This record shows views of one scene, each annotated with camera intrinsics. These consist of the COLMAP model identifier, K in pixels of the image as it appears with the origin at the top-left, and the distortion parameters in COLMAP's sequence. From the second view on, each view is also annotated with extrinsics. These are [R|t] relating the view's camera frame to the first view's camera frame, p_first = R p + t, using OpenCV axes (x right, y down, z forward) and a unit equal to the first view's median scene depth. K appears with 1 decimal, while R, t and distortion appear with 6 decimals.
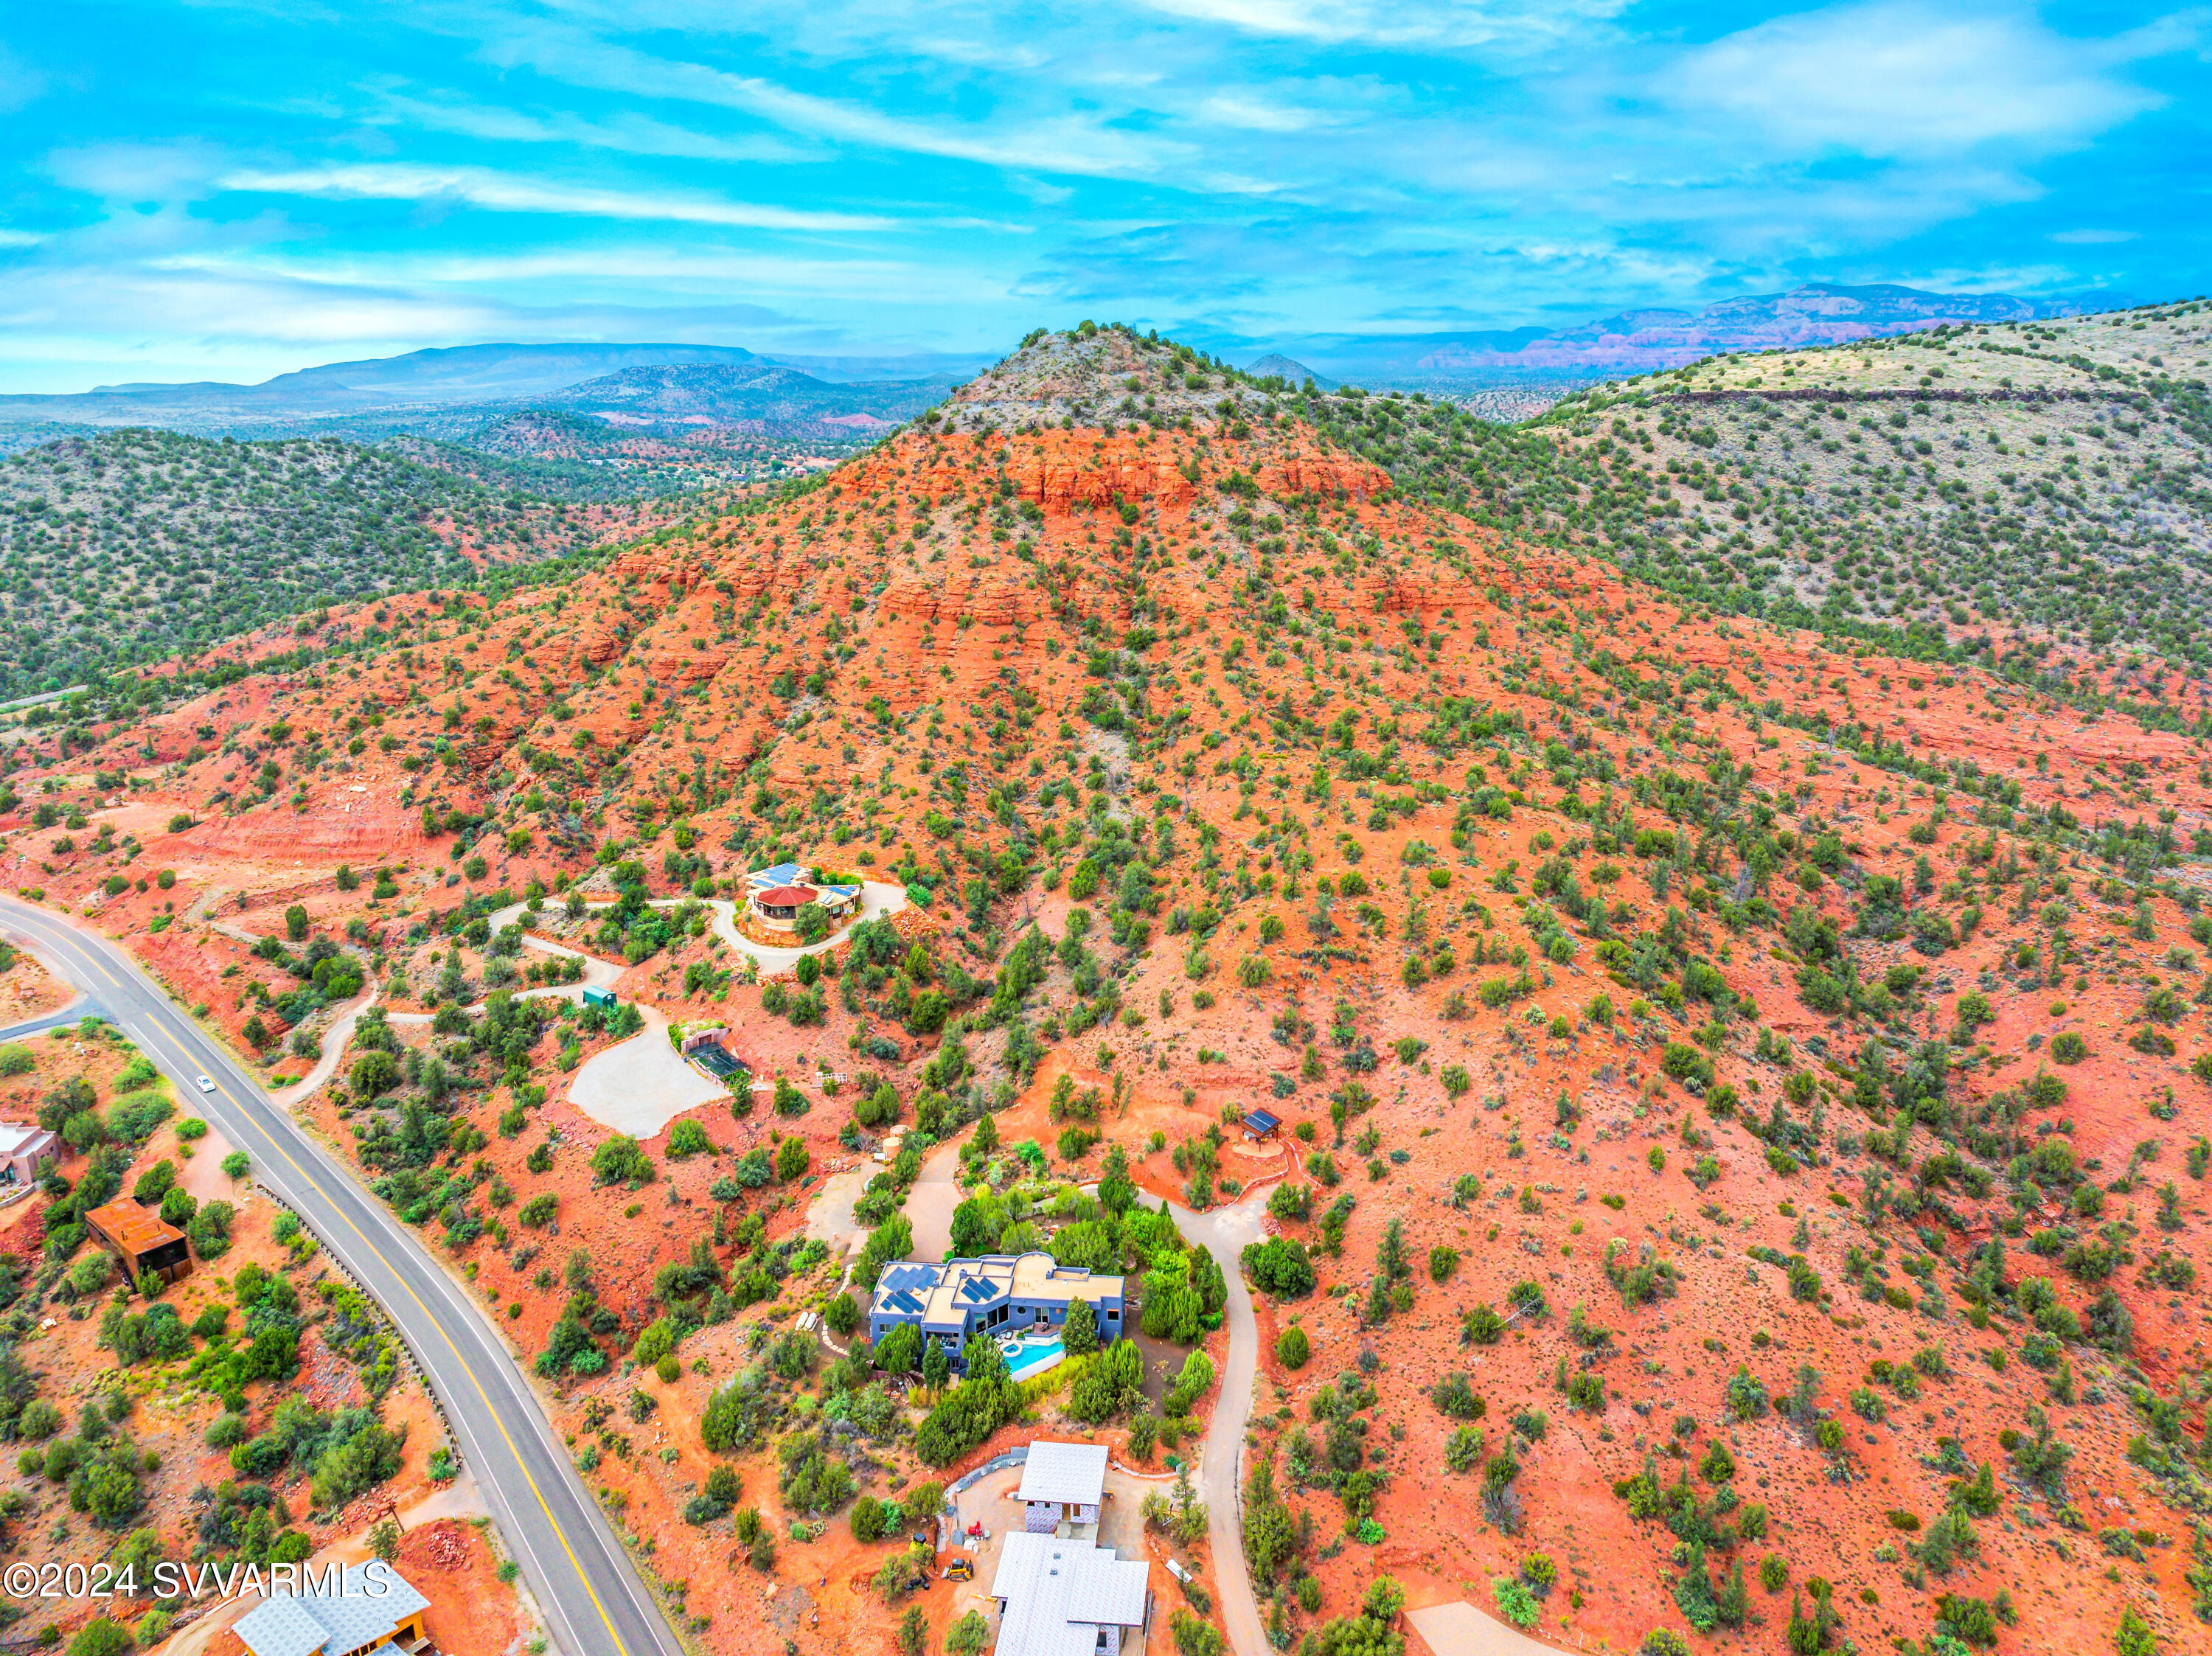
lens RADIAL K [[1536.8, 0, 1116.3], [0, 1536.8, 823.7], [0, 0, 1]] dist [-0.038093, -0.001432]
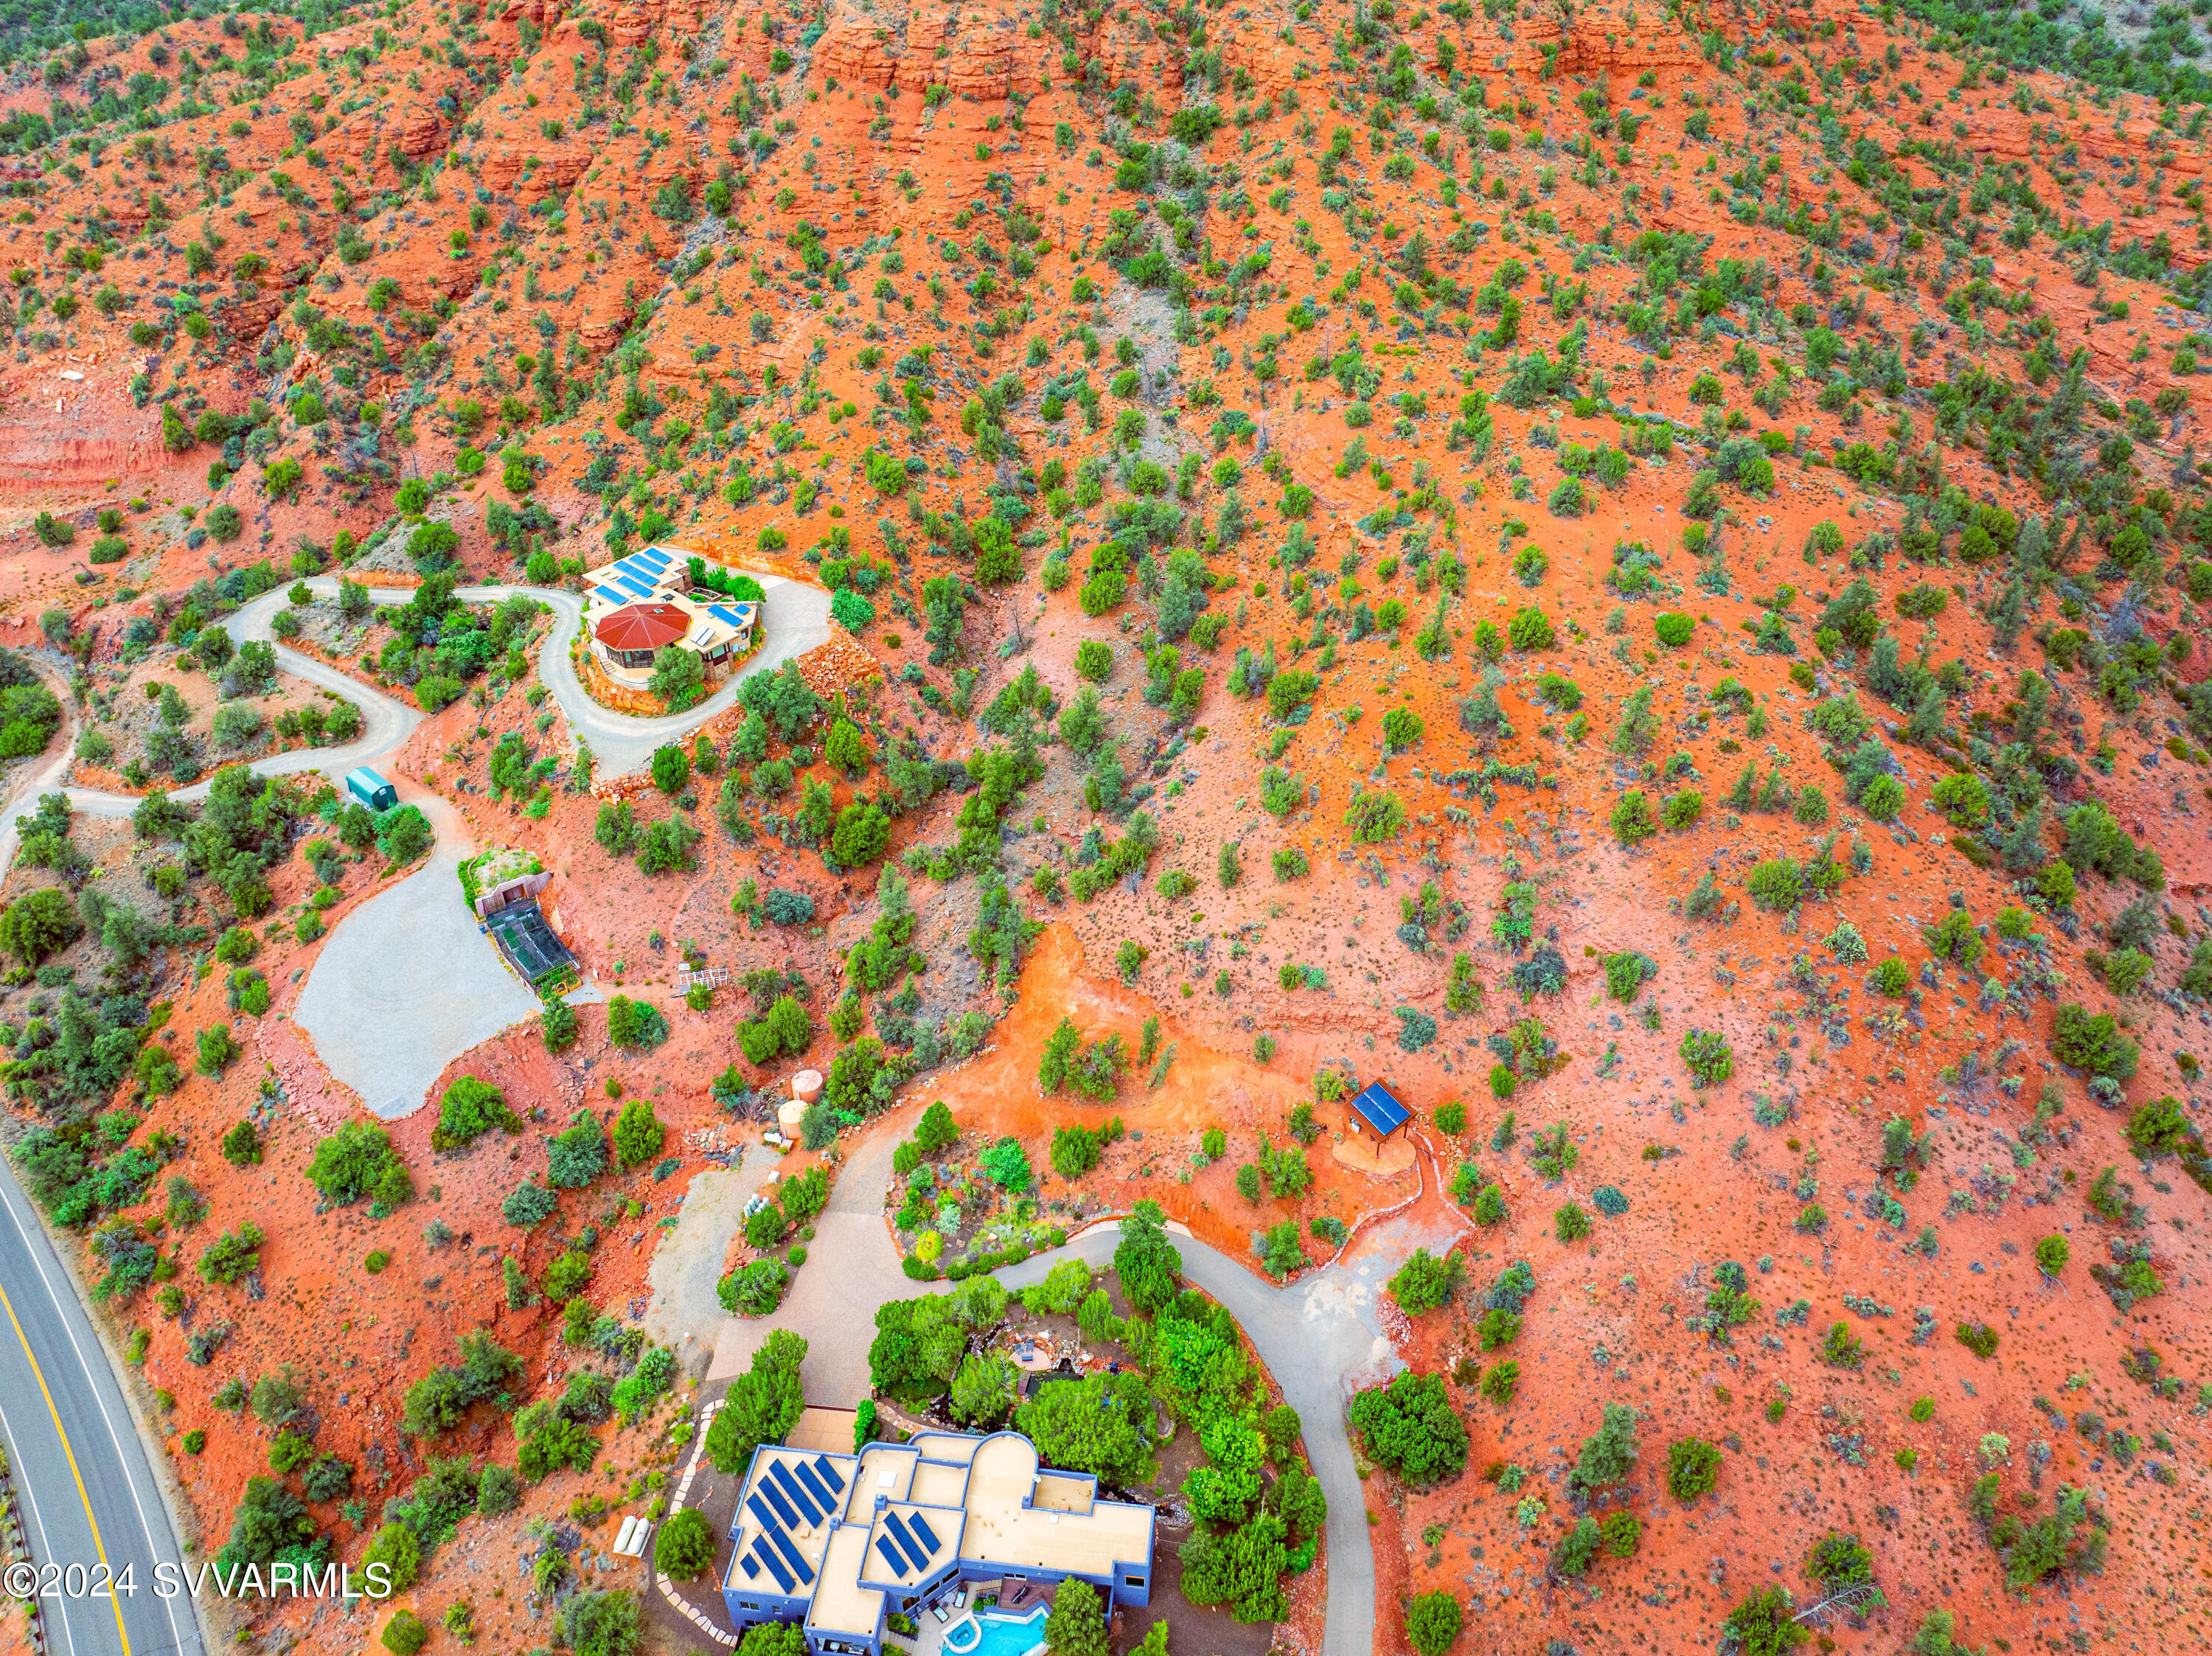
lens RADIAL K [[1549.3, 0, 1115.9], [0, 1549.3, 817.7], [0, 0, 1]] dist [-0.039089, -0.003570]
pose [[0.999662, 0.015231, -0.021075, -0.000739], [-0.006638, 0.933113, 0.359522, -0.083981], [0.025141, -0.359261, 0.932899, 0.278564]]
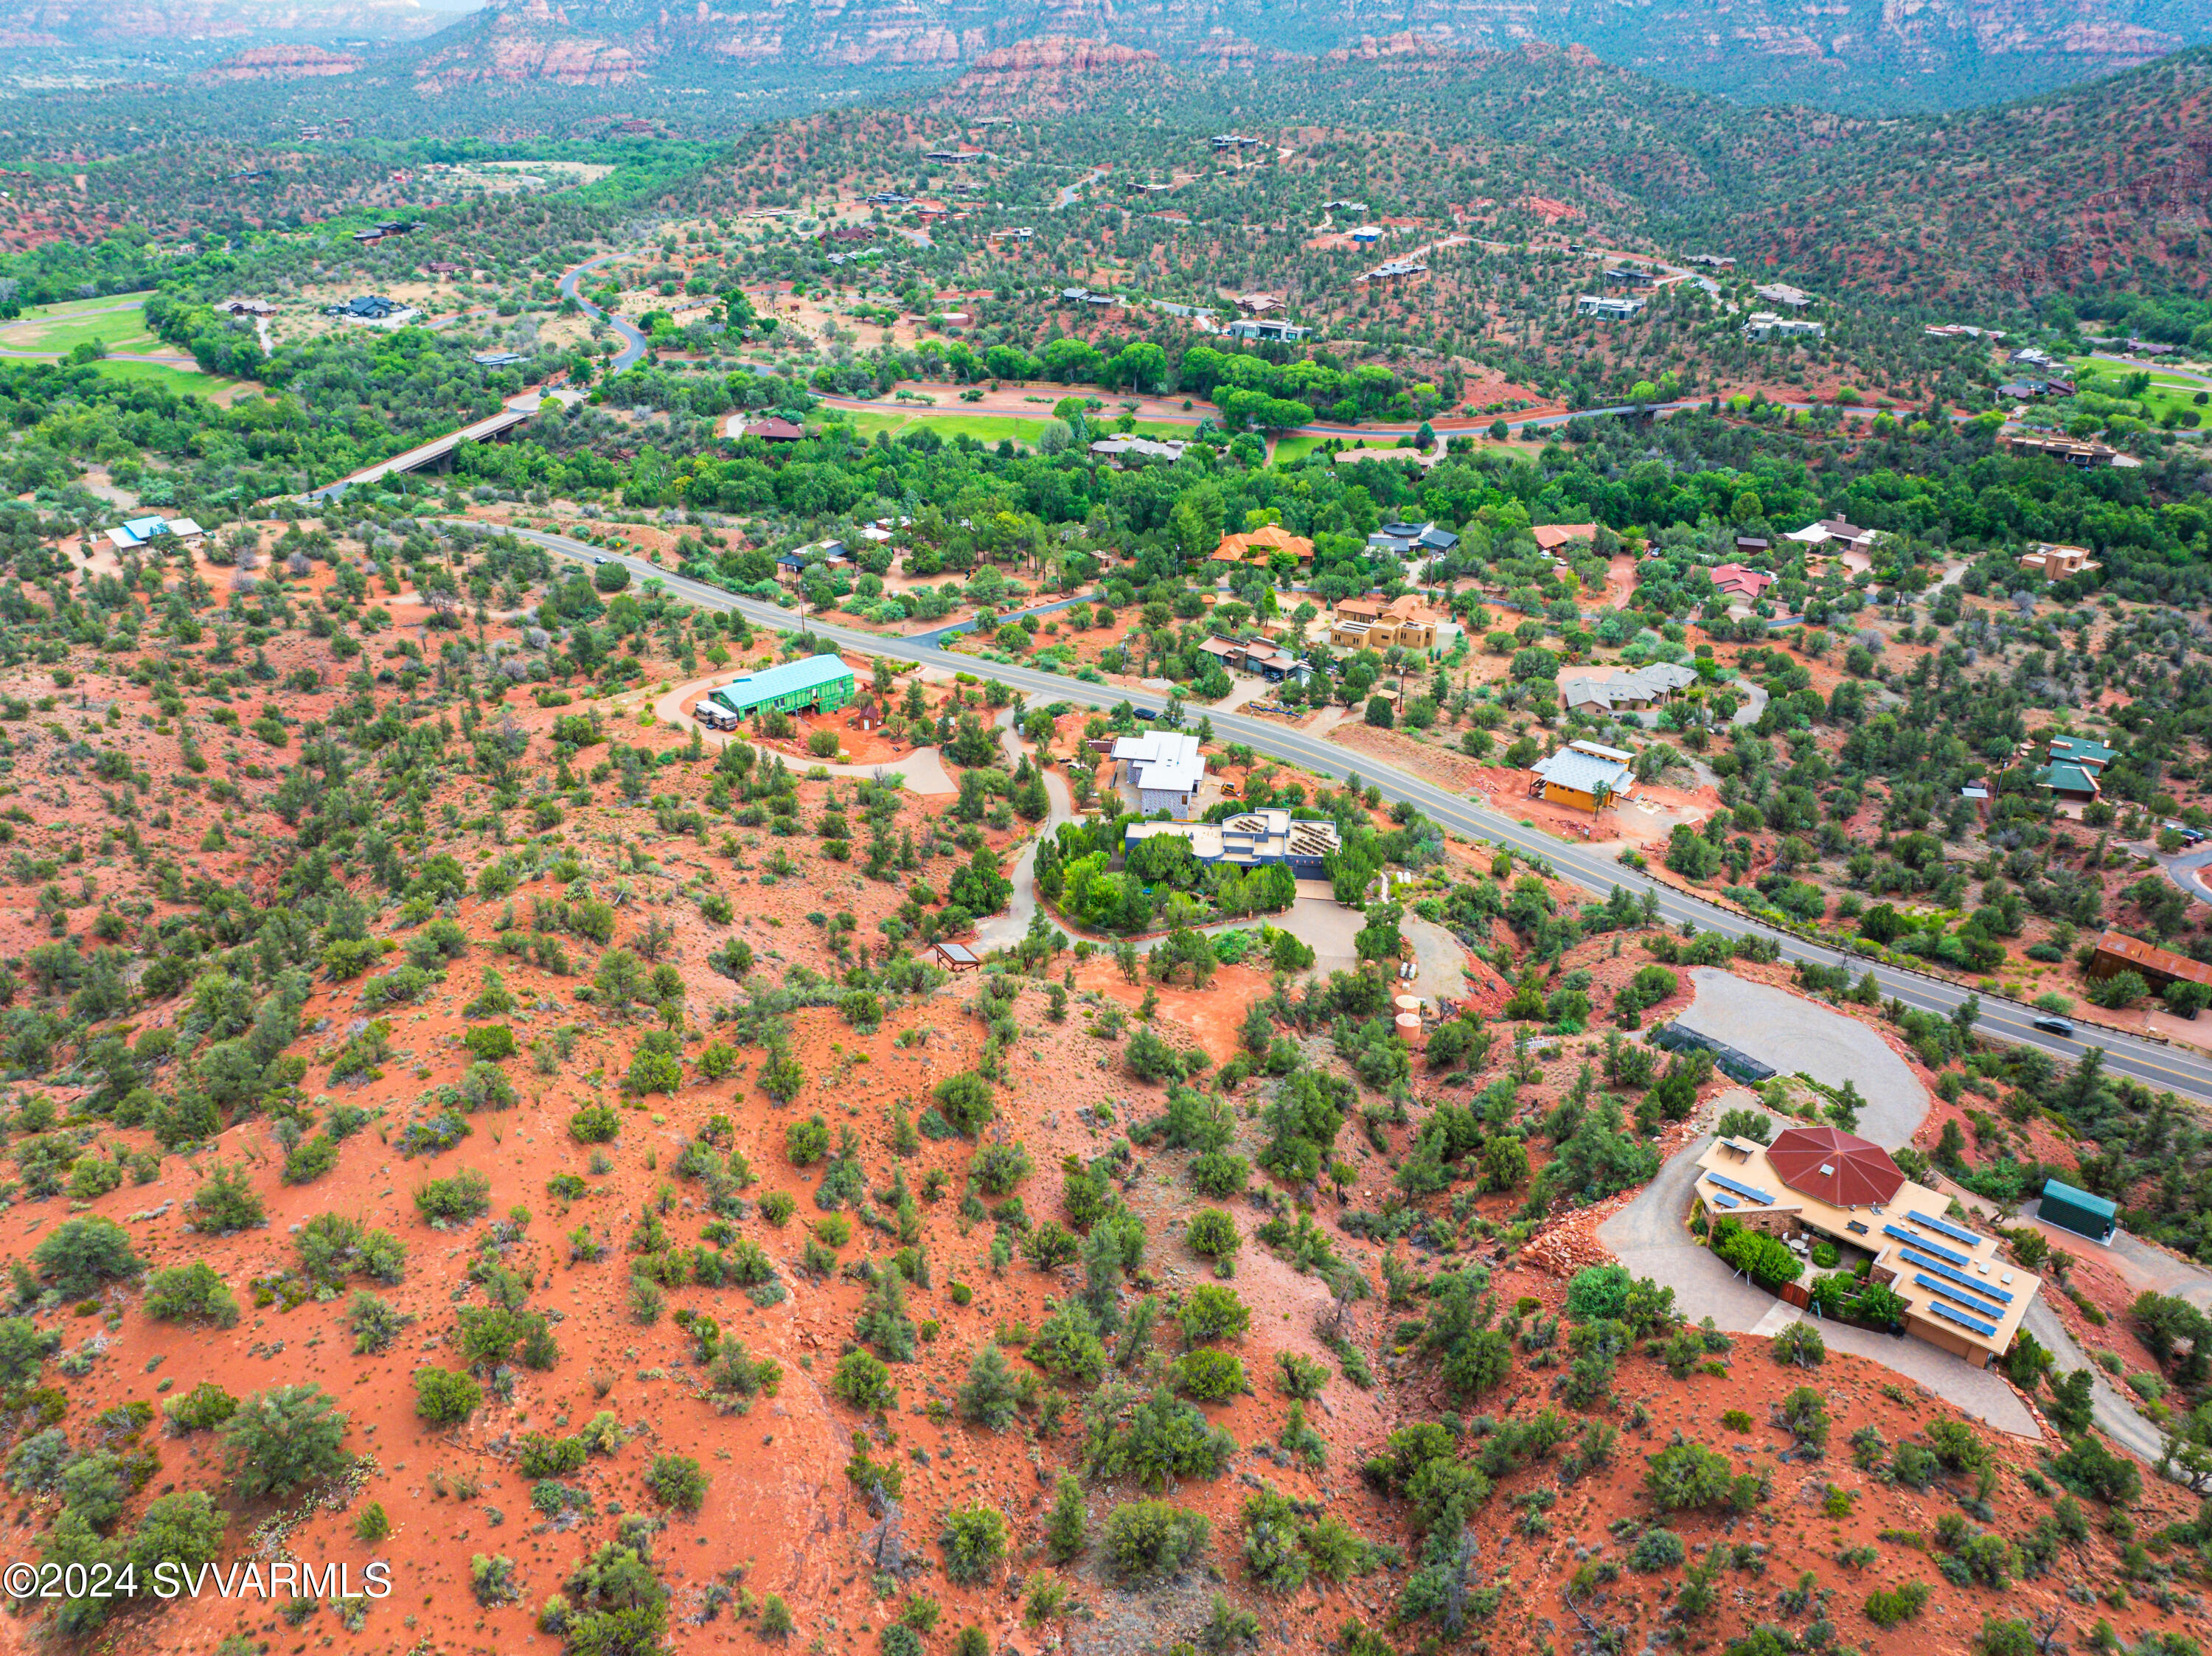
lens RADIAL K [[1620.0, 0, 1078.9], [0, 1620.0, 826.8], [0, 0, 1]] dist [-0.035894, 0.004705]
pose [[-0.999445, -0.003645, 0.033120, -0.000304], [0.019642, 0.738482, 0.673987, -0.269767], [-0.026915, 0.674263, -0.738001, 0.970209]]
